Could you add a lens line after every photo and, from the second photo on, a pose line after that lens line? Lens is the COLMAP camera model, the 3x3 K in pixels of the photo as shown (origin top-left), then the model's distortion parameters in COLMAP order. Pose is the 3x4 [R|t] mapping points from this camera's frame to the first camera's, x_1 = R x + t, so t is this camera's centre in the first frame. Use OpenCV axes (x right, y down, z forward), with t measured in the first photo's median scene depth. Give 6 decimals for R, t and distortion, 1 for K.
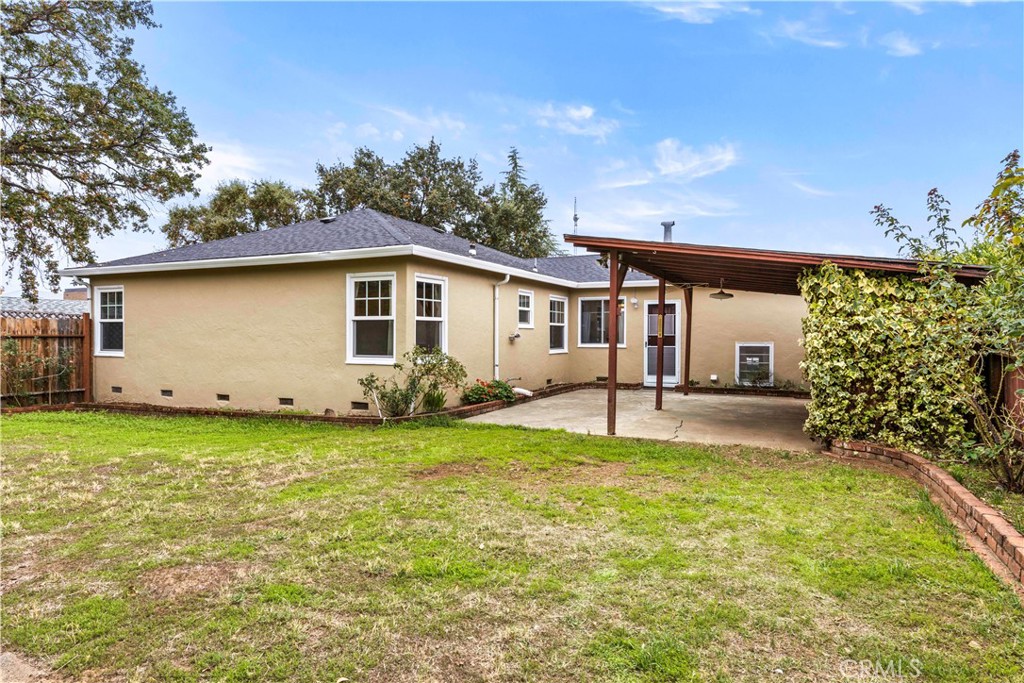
lens RADIAL K [[598.1, 0, 512.0], [0, 598.1, 341.5], [0, 0, 1]] dist [0.002604, -0.000353]
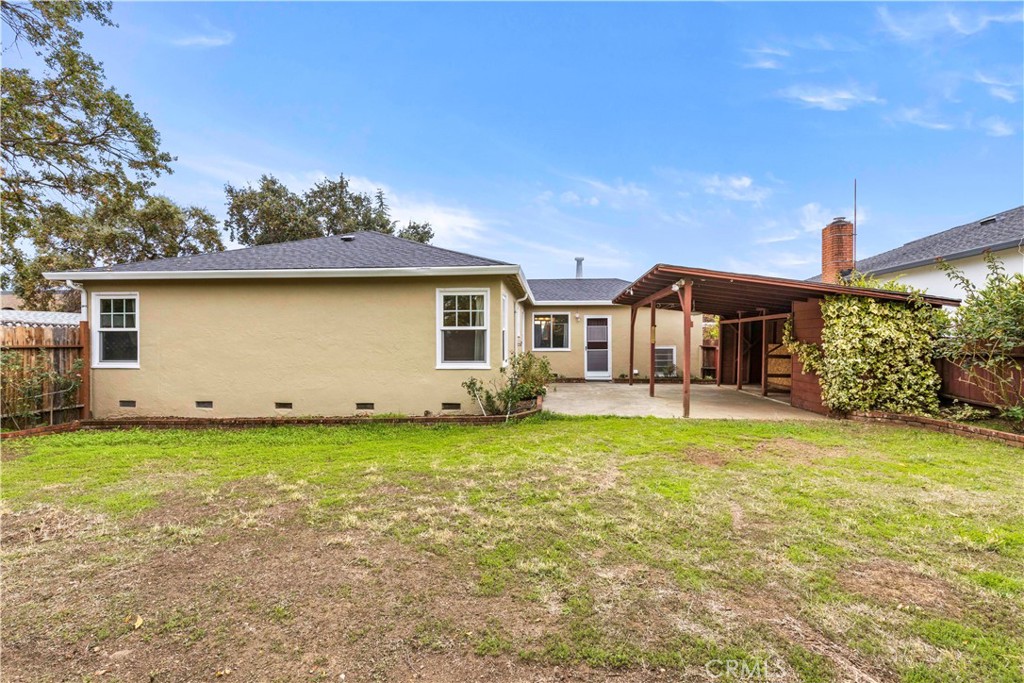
lens RADIAL K [[457.6, 0, 512.0], [0, 457.6, 341.5], [0, 0, 1]] dist [0.000341, 0.000091]
pose [[0.936258, -0.006658, 0.351249, -0.365282], [0.010047, 0.999919, -0.007828, -0.005070], [-0.351169, 0.010858, 0.936249, 0.126944]]
